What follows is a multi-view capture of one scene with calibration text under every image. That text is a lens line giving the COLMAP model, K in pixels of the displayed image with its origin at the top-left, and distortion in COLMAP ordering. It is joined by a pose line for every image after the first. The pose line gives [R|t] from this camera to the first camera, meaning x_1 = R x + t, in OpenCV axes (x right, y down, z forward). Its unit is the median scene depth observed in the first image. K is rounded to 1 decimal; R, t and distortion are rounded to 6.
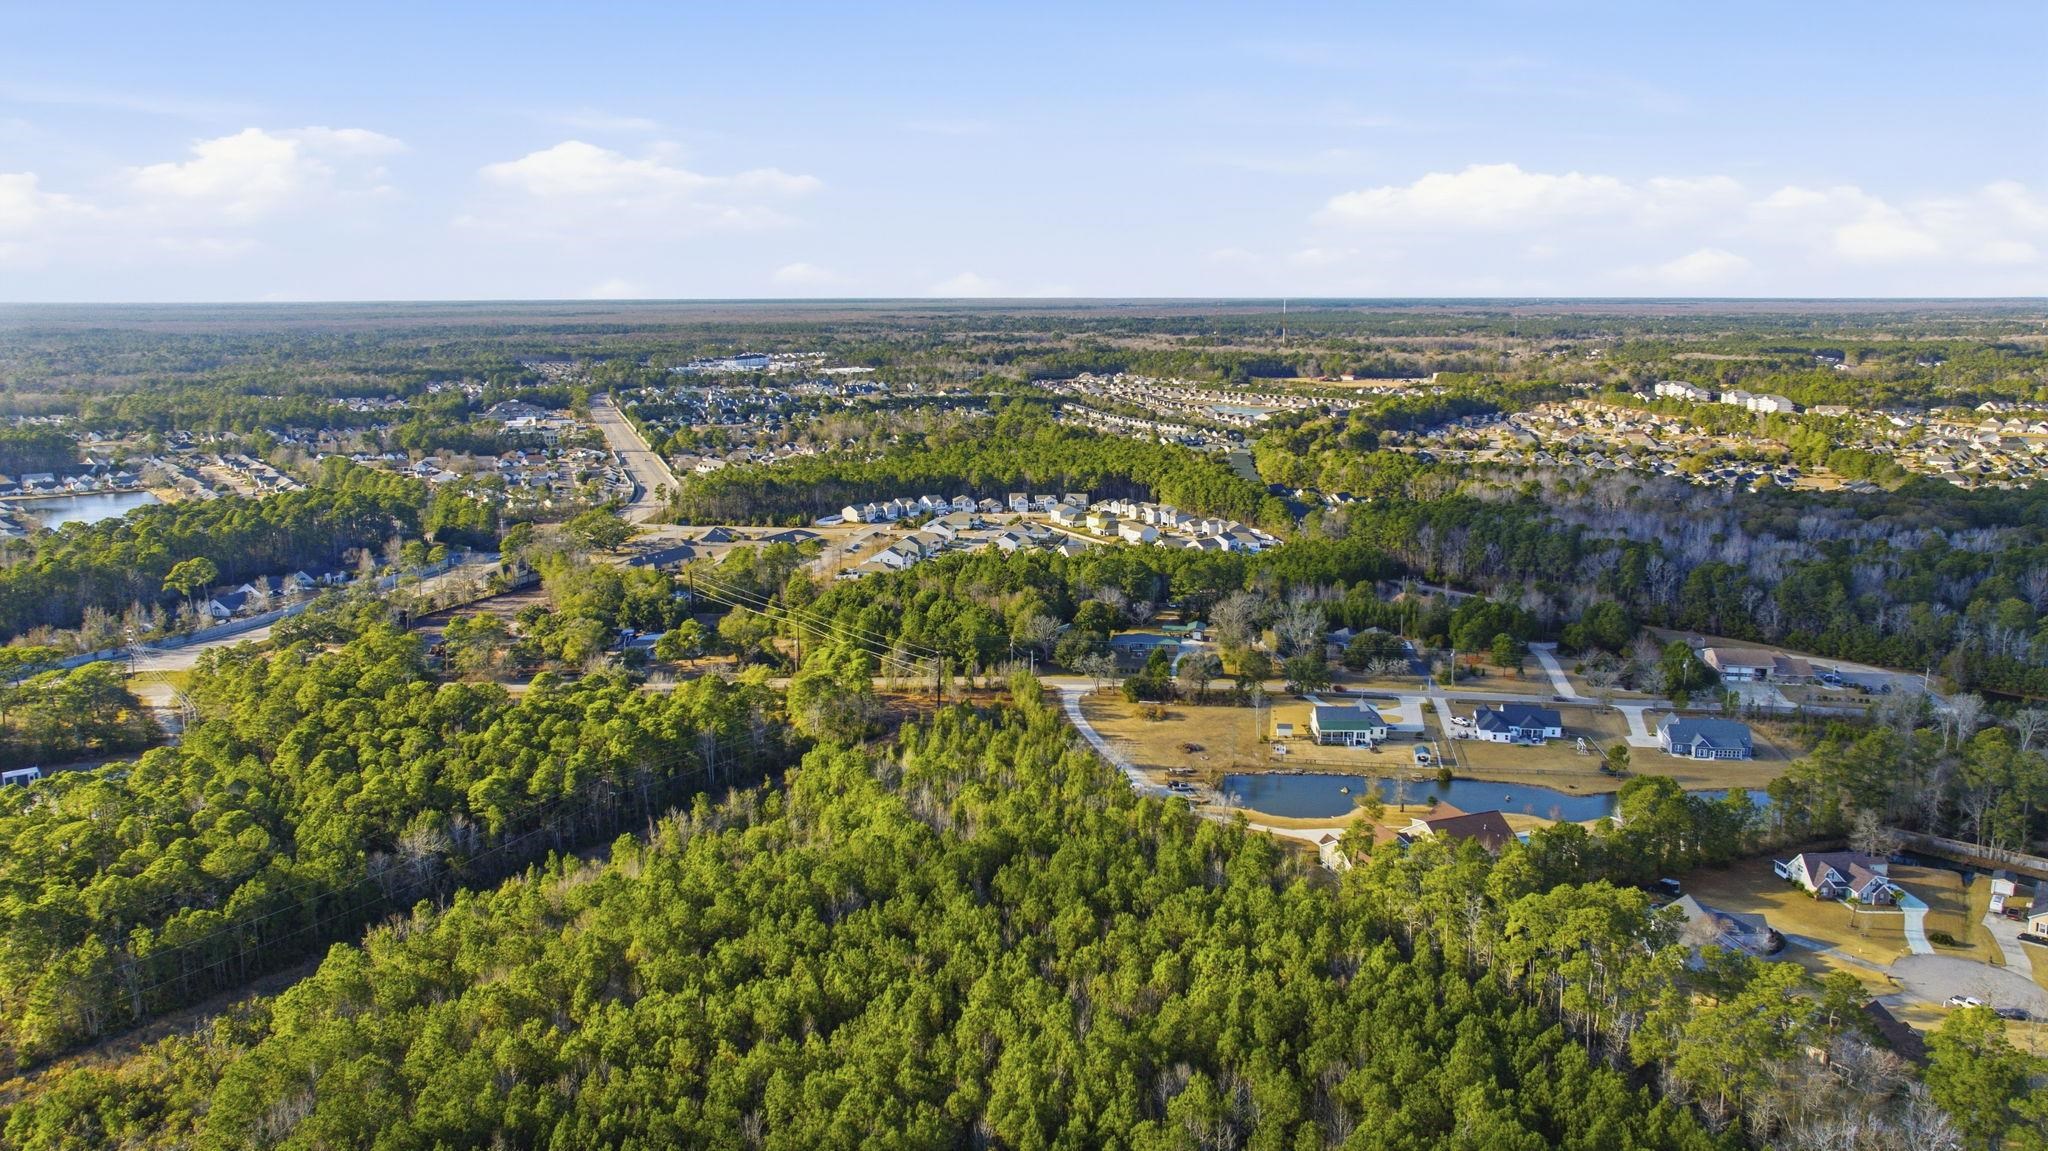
lens RADIAL K [[1426.8, 0, 1024.0], [0, 1426.8, 575.5], [0, 0, 1]] dist [-0.000449, -0.022470]
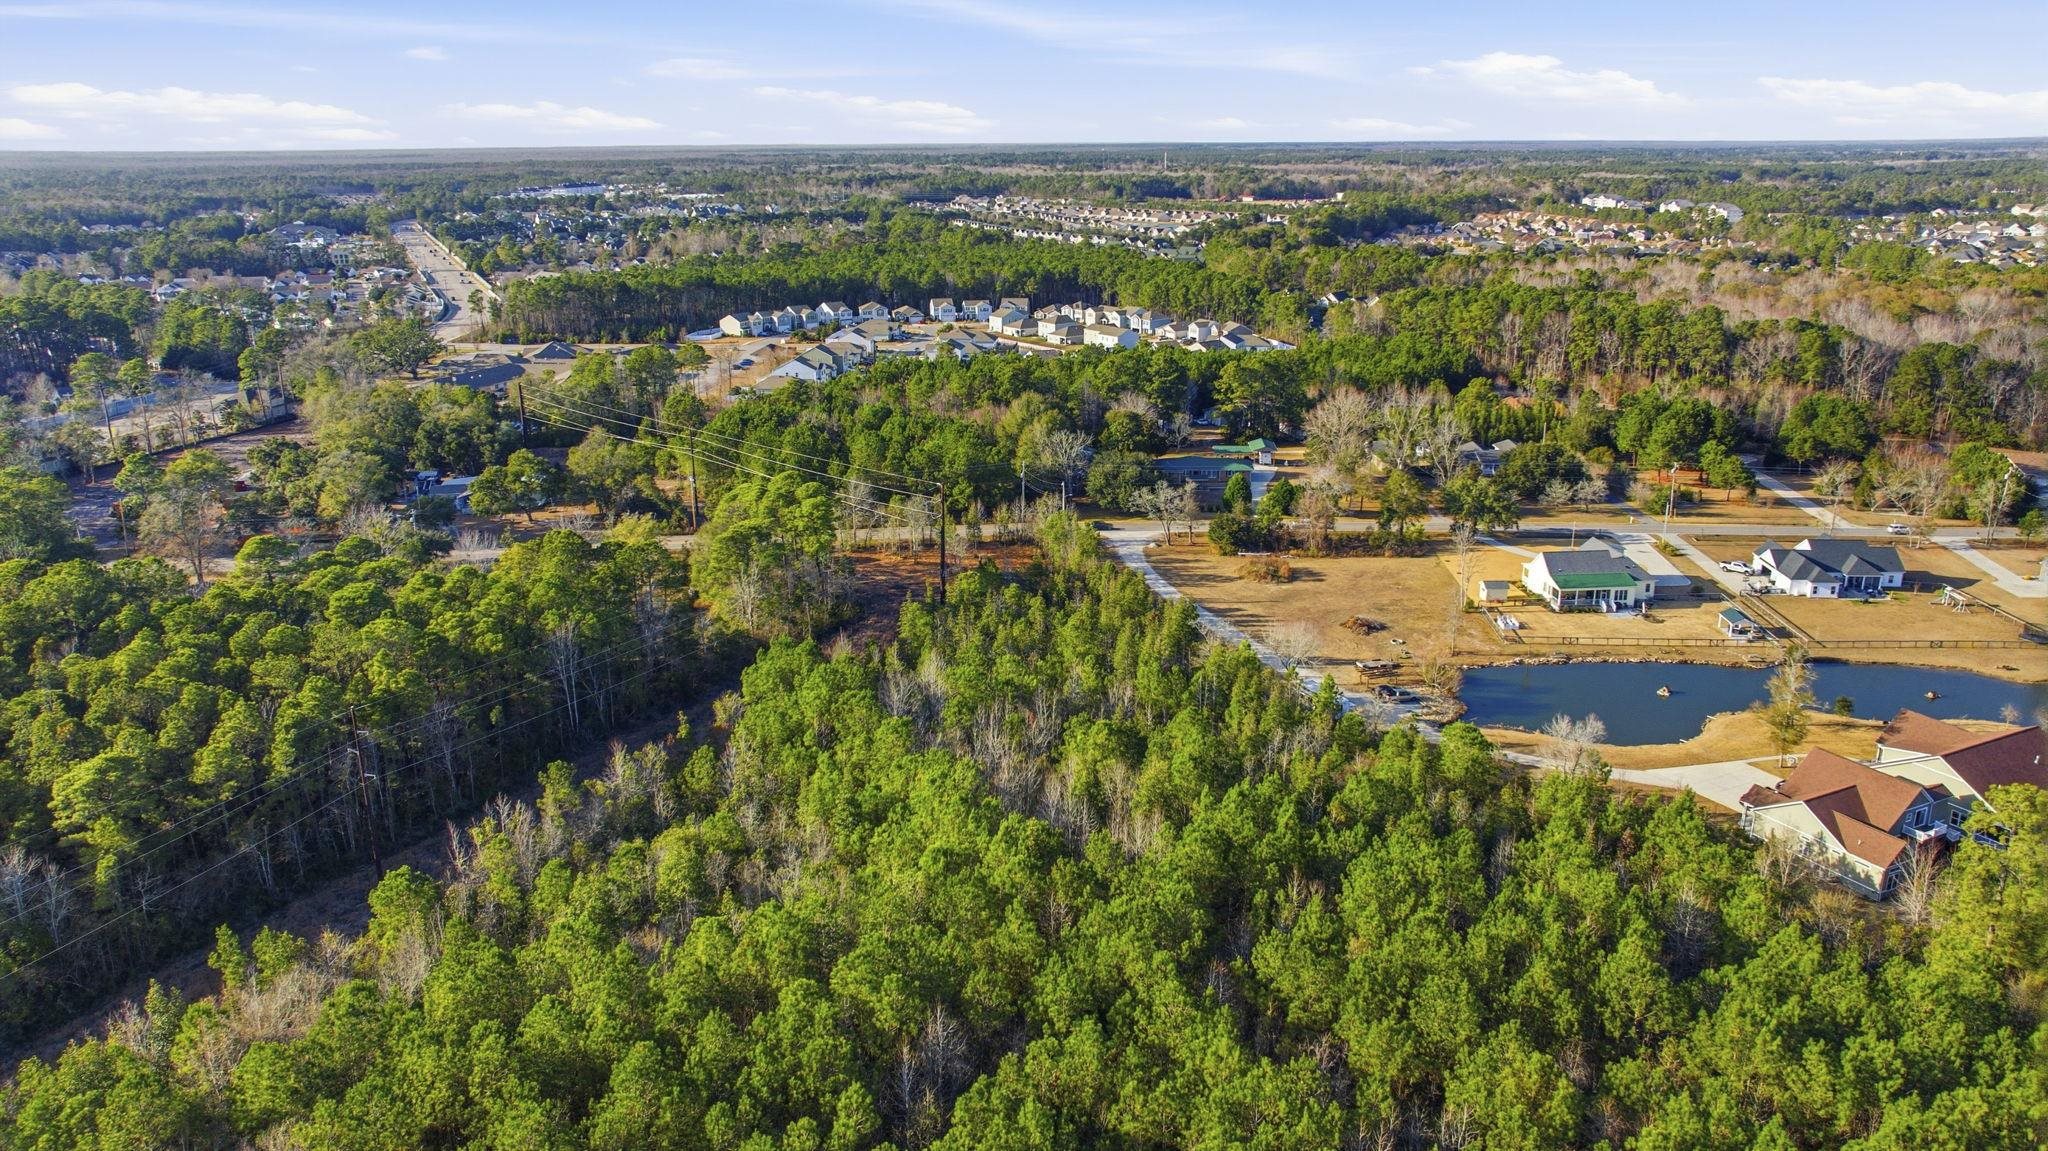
lens RADIAL K [[1426.8, 0, 1024.0], [0, 1426.8, 575.5], [0, 0, 1]] dist [-0.000449, -0.022470]
pose [[0.994331, -0.033856, 0.100795, -0.069898], [0.023497, 0.994481, 0.102248, 0.024819], [-0.103701, -0.099300, 0.989639, 0.309192]]
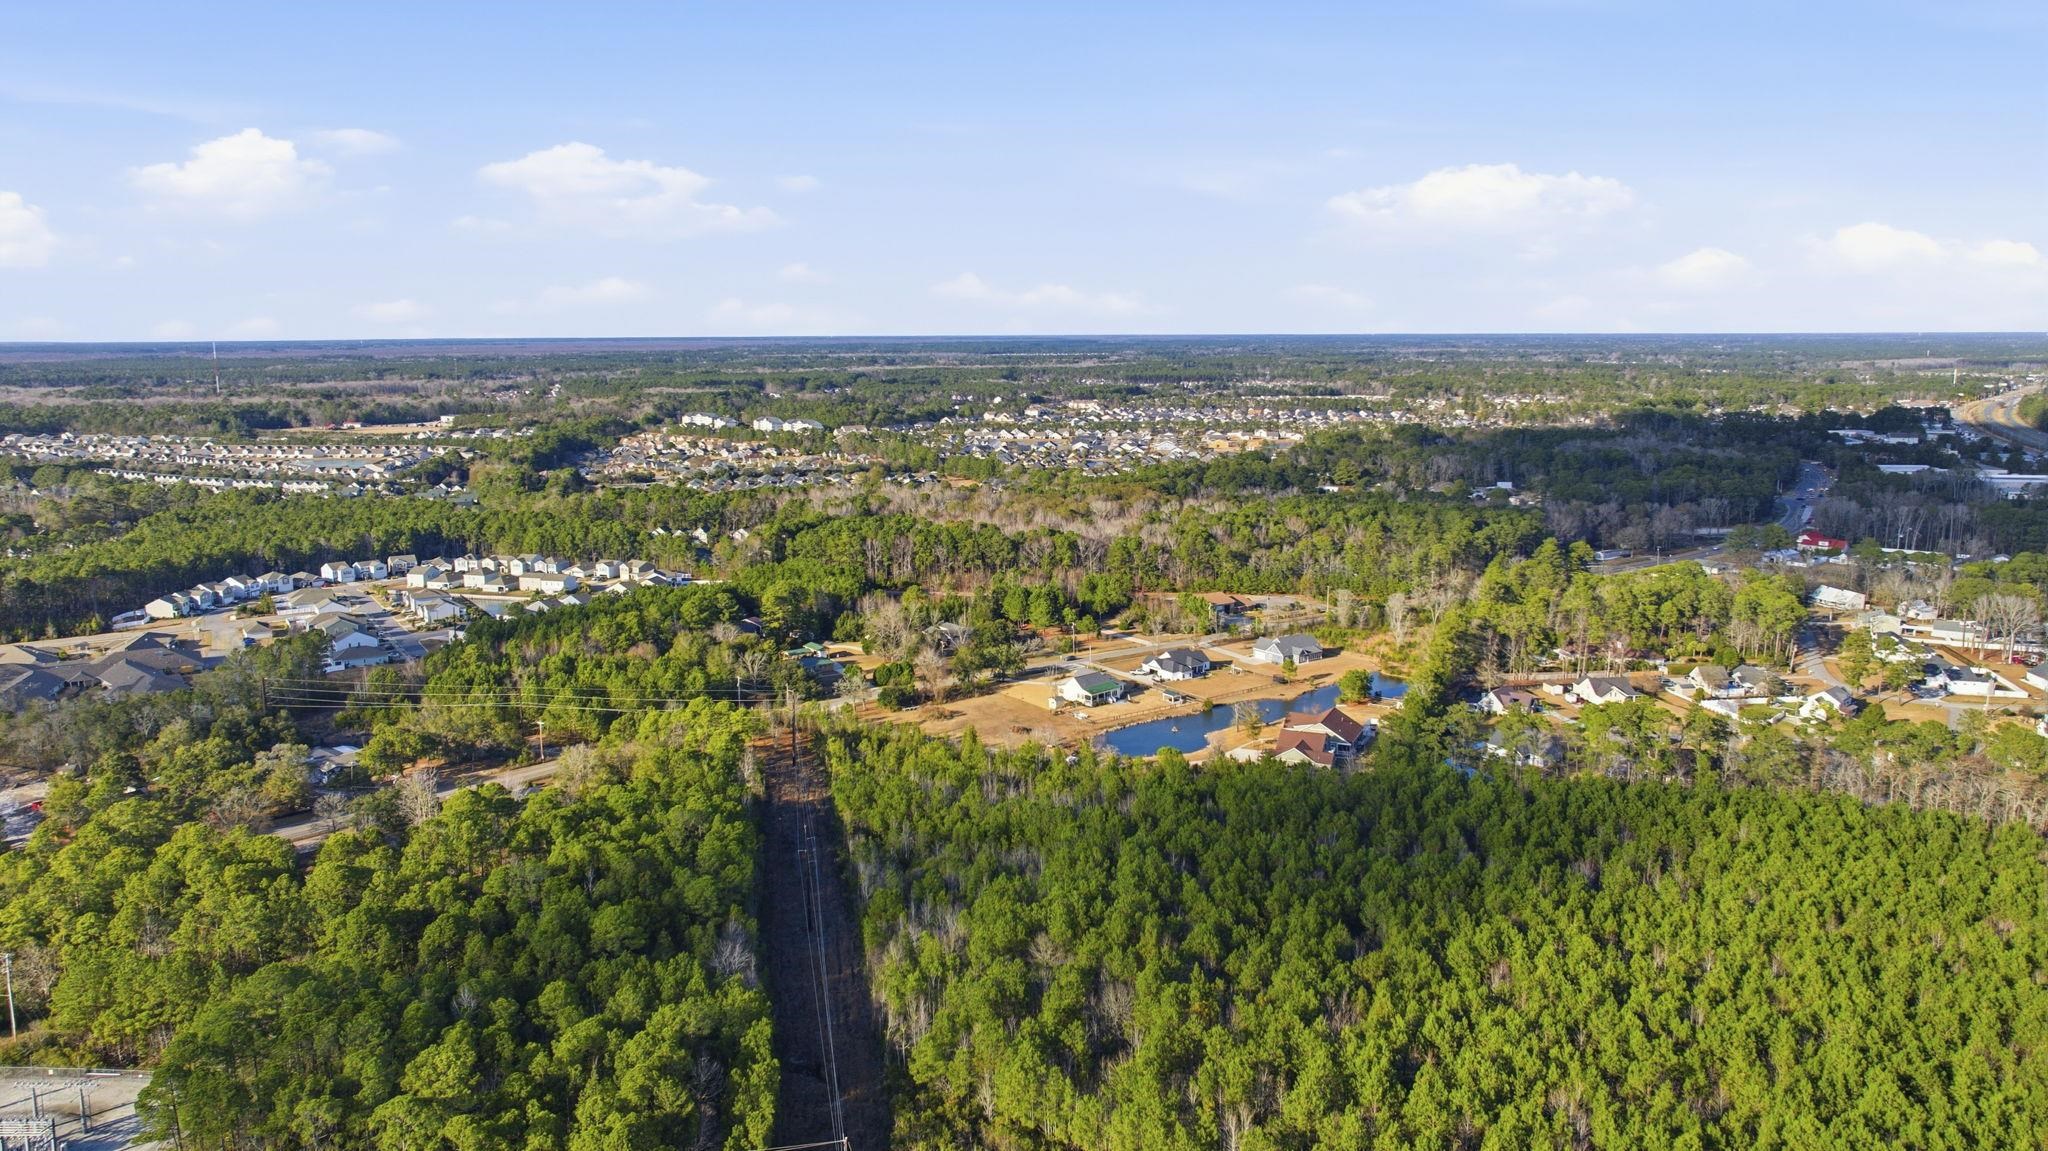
lens RADIAL K [[1432.7, 0, 1024.0], [0, 1432.7, 575.5], [0, 0, 1]] dist [-0.029810, 0.037939]
pose [[0.706656, -0.119080, 0.697465, -0.504125], [0.139273, 0.989861, 0.027893, -0.024453], [-0.693715, 0.077428, 0.716075, 0.134559]]
